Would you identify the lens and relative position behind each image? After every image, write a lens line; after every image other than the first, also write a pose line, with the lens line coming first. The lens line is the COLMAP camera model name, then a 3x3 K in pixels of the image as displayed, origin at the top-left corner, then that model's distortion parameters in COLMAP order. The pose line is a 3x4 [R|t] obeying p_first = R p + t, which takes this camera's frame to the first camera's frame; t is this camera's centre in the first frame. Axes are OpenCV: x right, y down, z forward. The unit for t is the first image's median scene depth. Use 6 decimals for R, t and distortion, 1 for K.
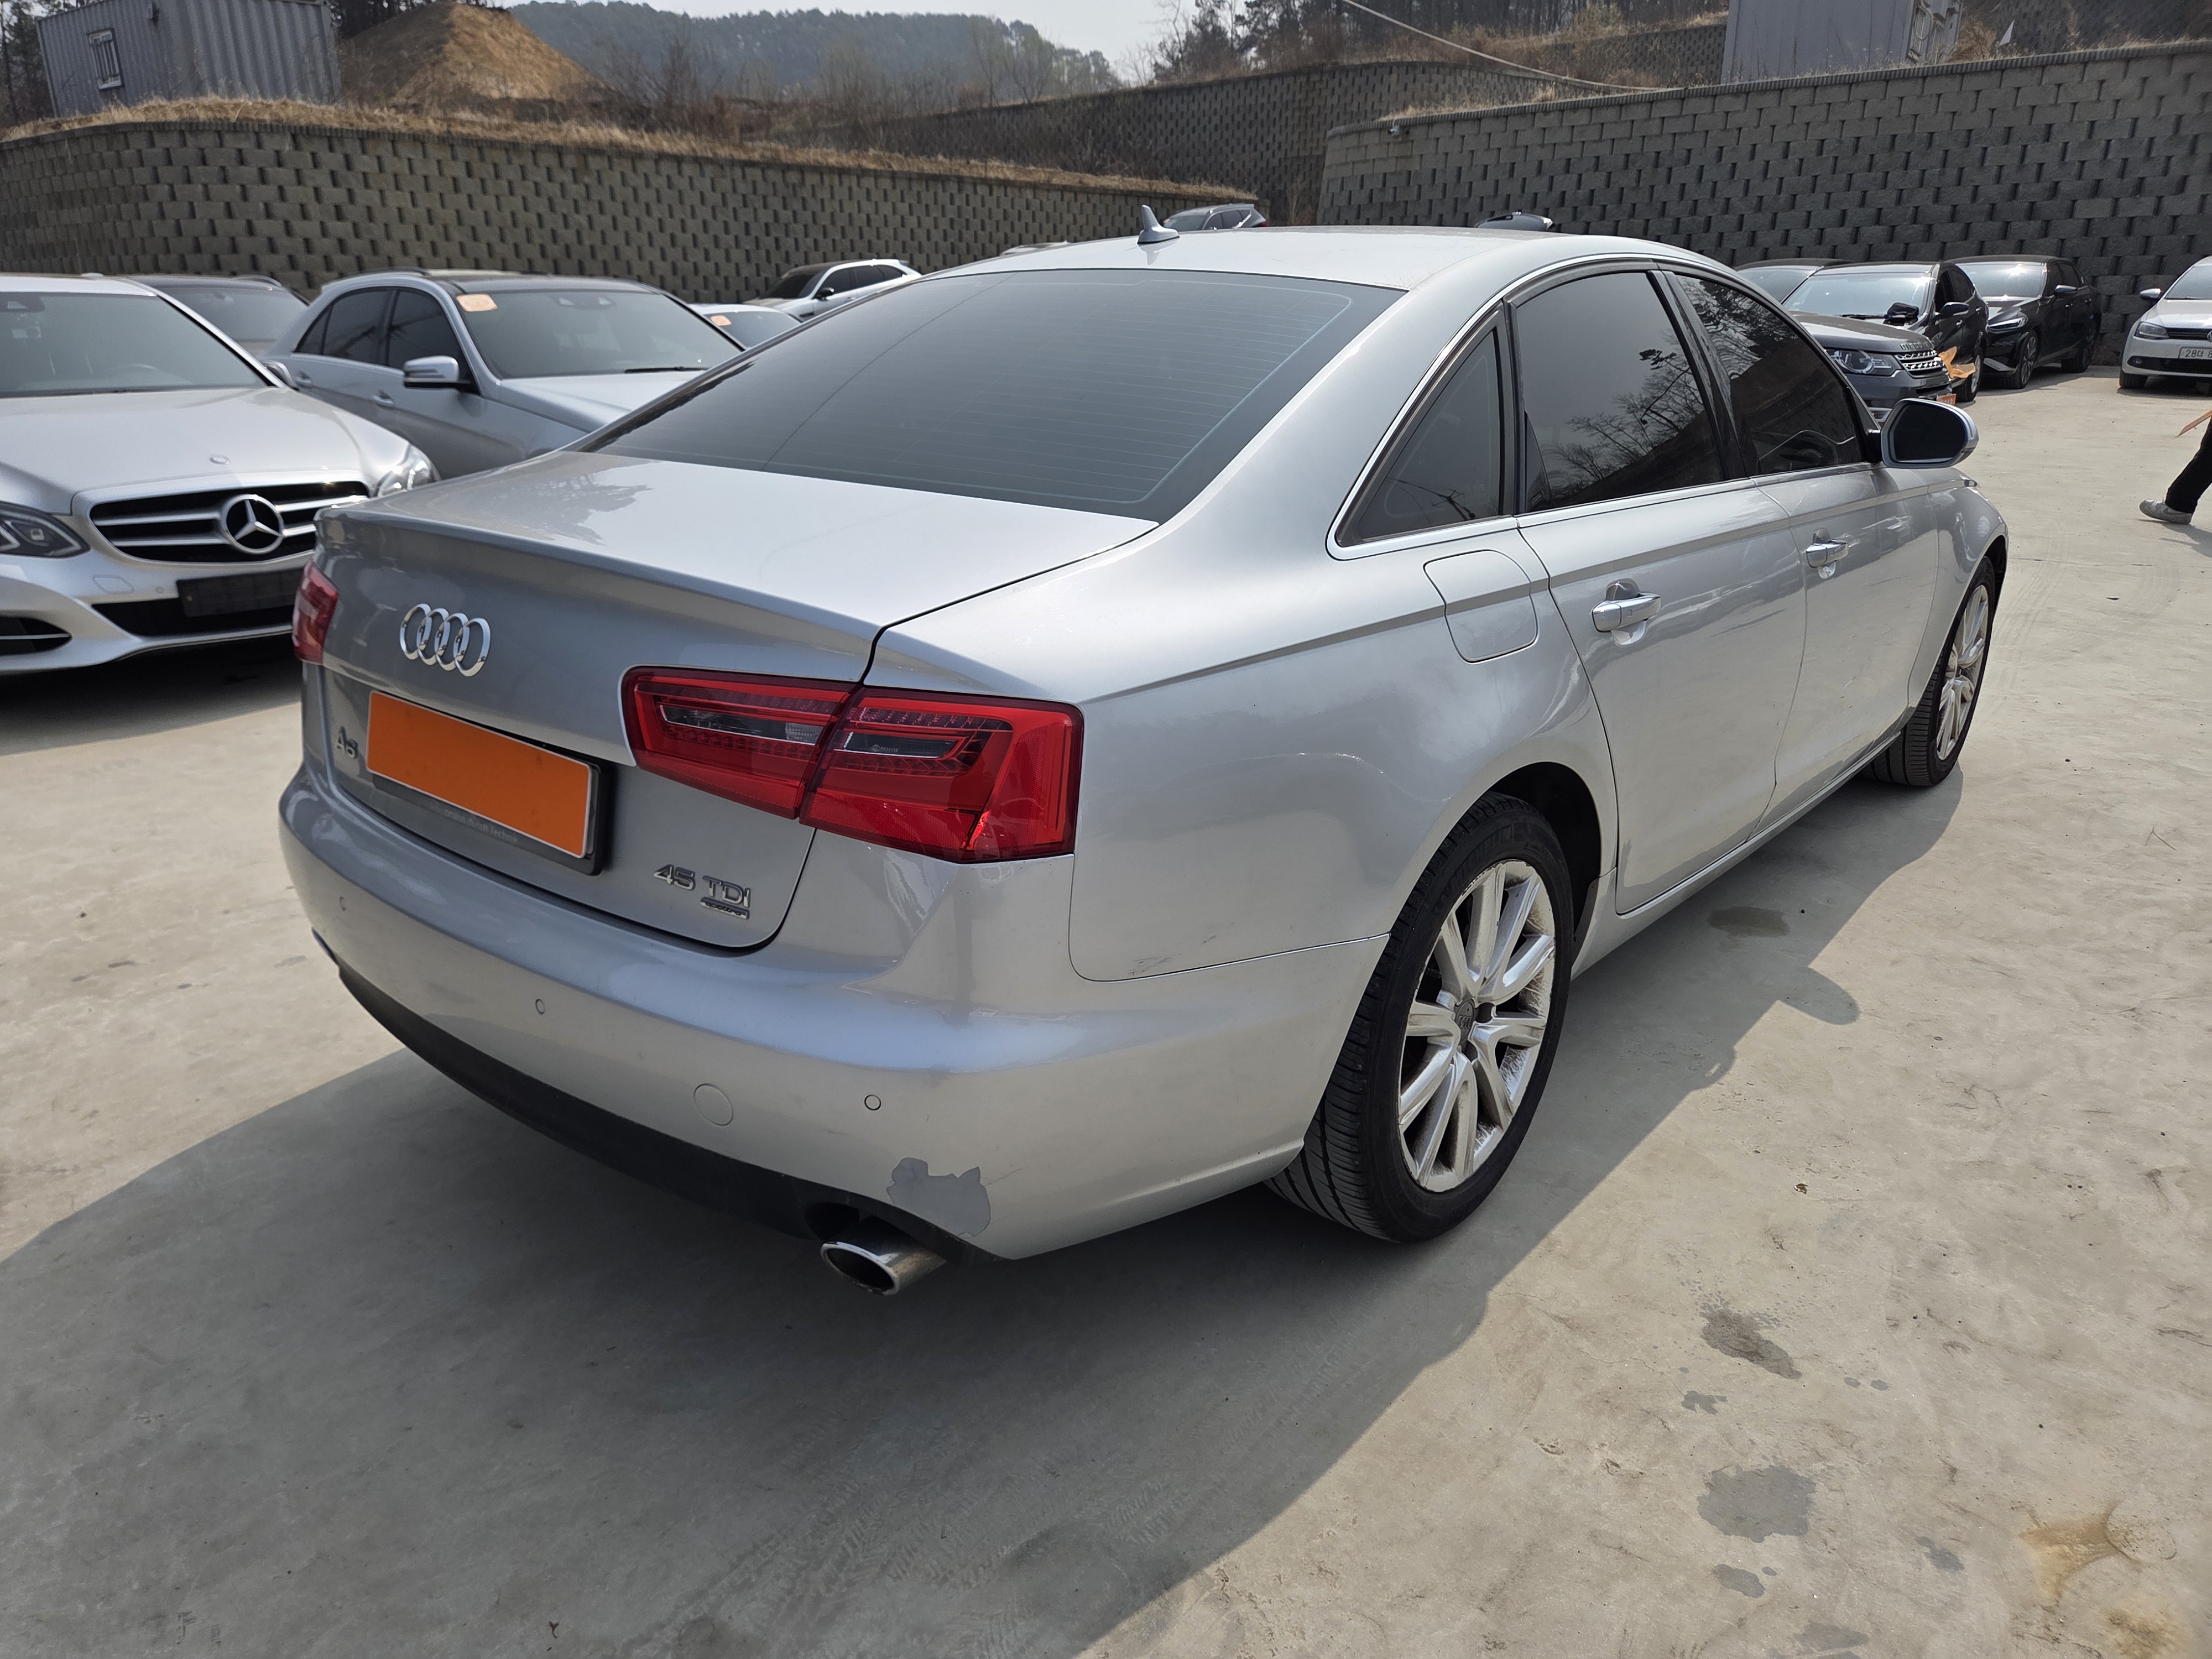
lens RADIAL K [[1523.6, 0, 1084.9], [0, 1523.6, 846.9], [0, 0, 1]] dist [0.055171, -0.046756]
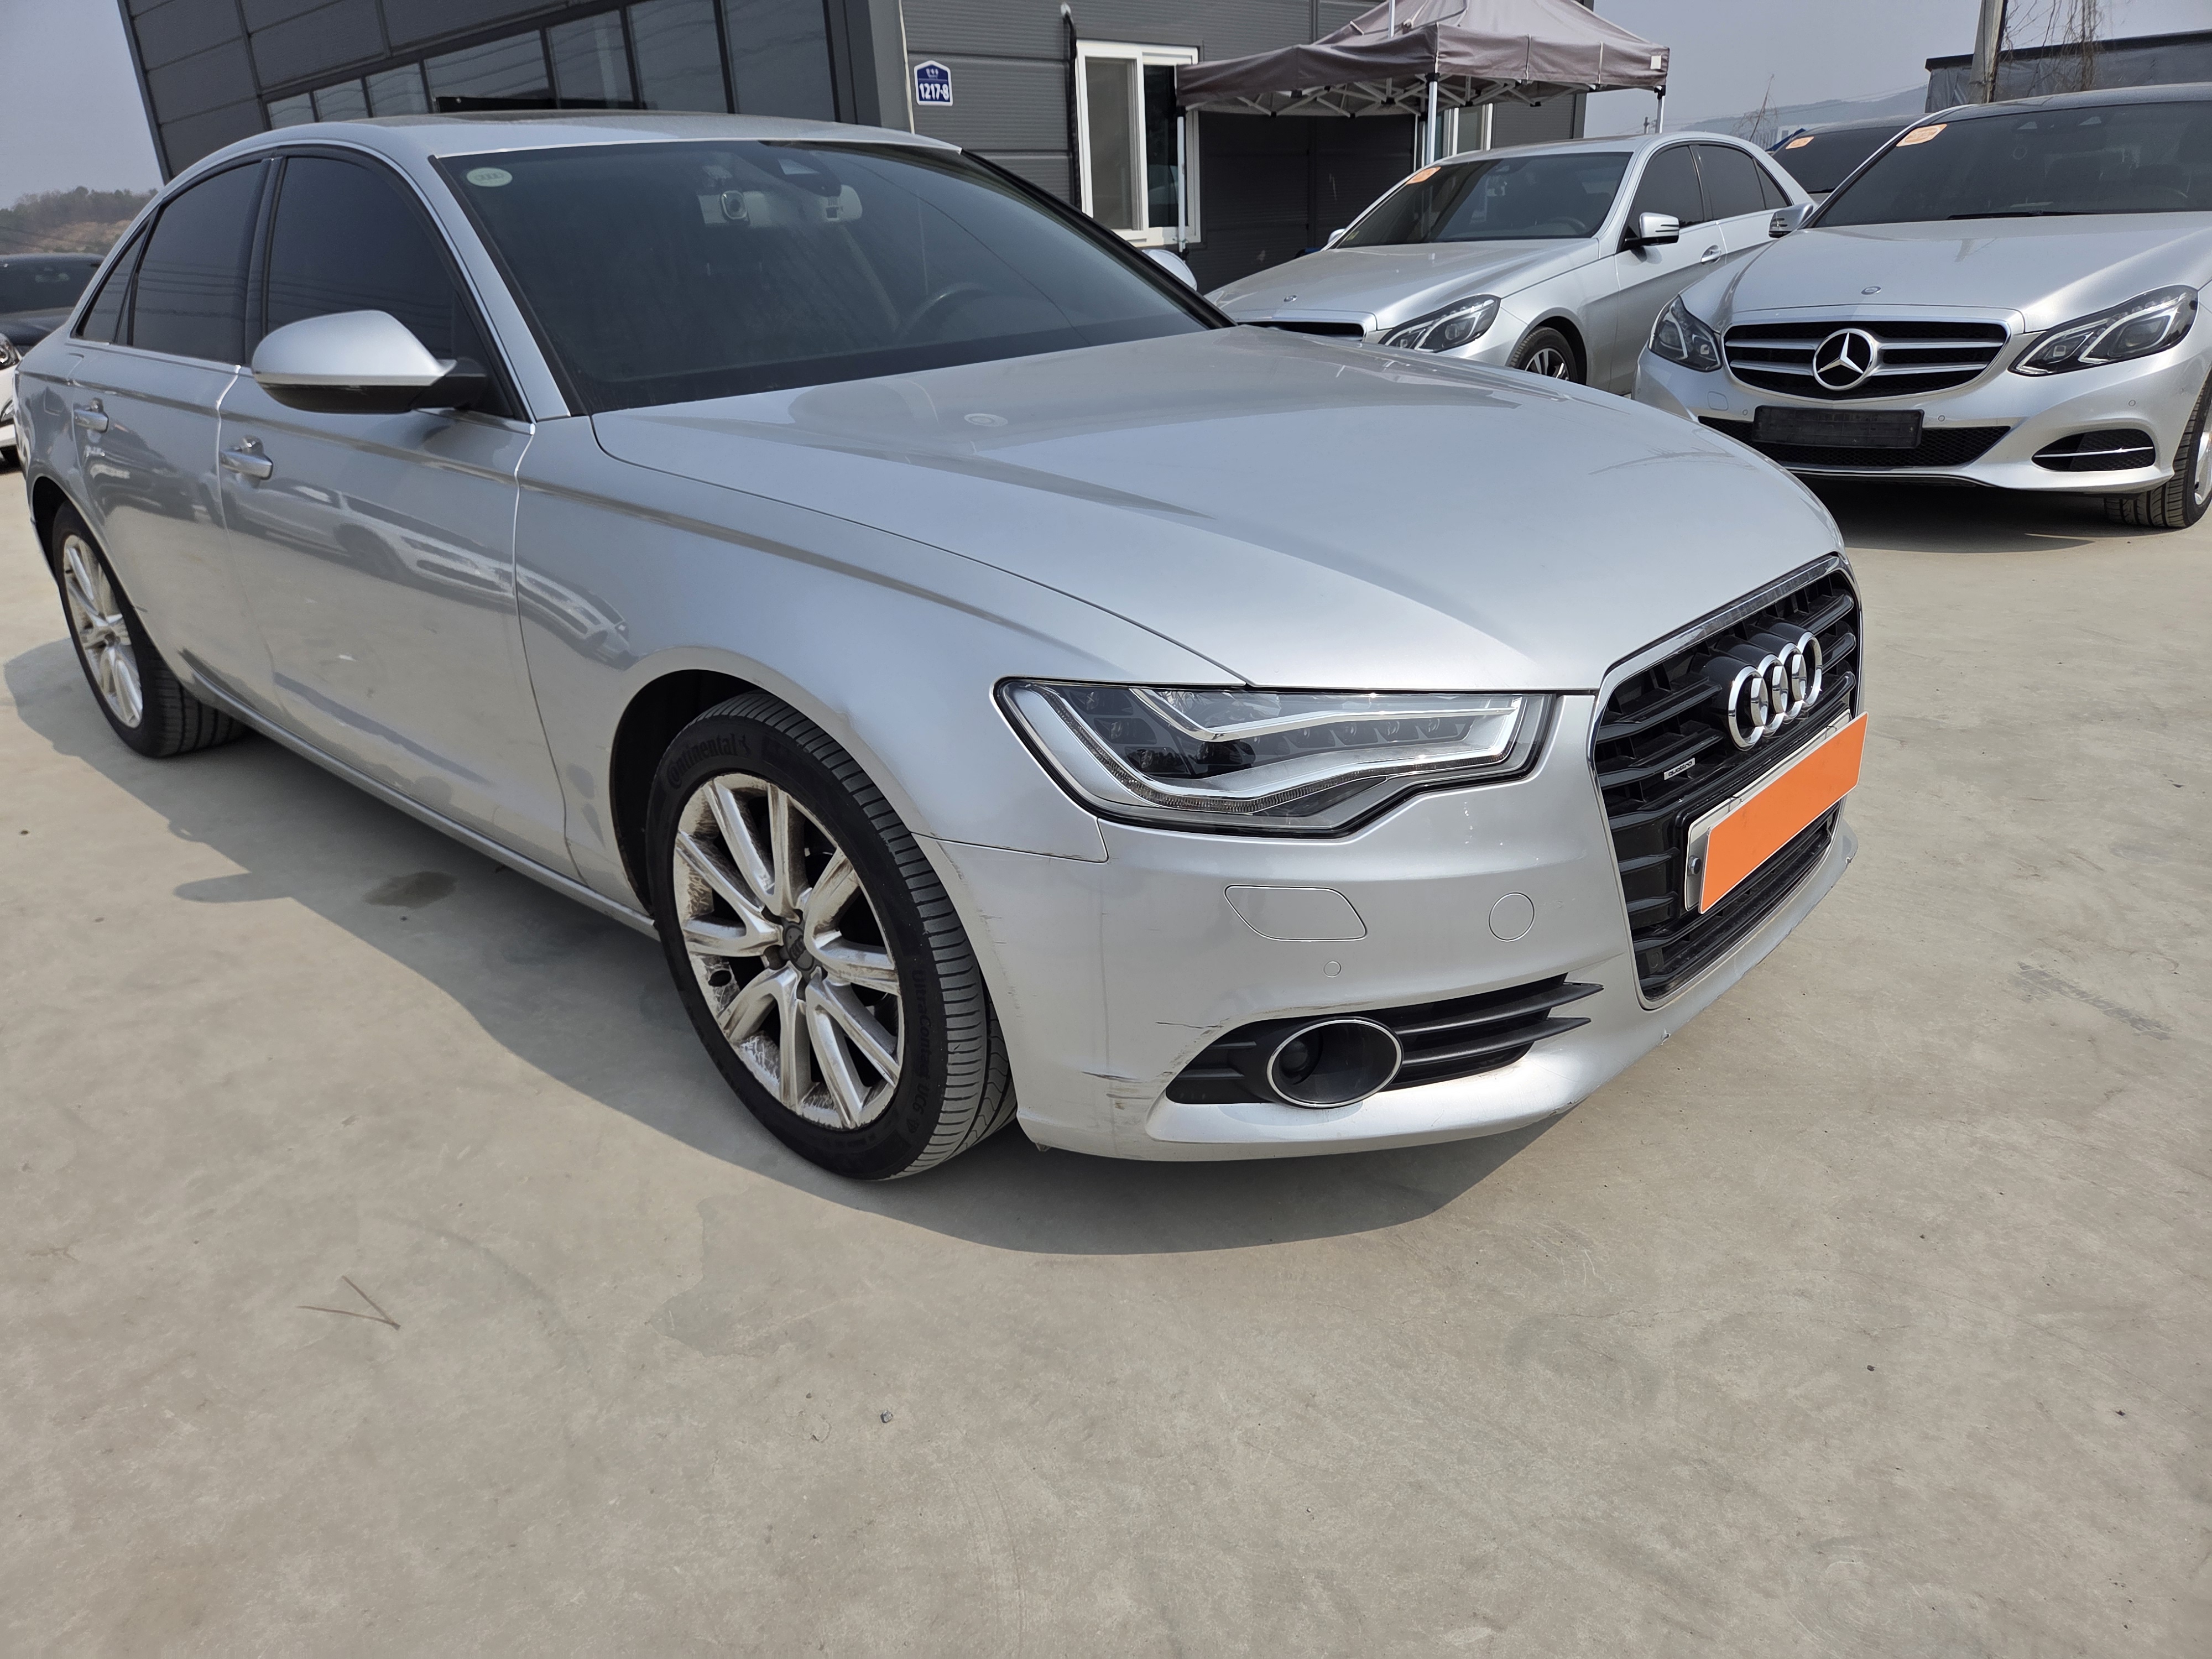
lens RADIAL K [[1523.6, 0, 1084.9], [0, 1523.6, 846.9], [0, 0, 1]] dist [0.055171, -0.046756]
pose [[-0.072559, 0.381071, -0.921694, 1.641084], [-0.286023, 0.877363, 0.385259, -0.577795], [0.955472, 0.291579, 0.045335, 1.786269]]
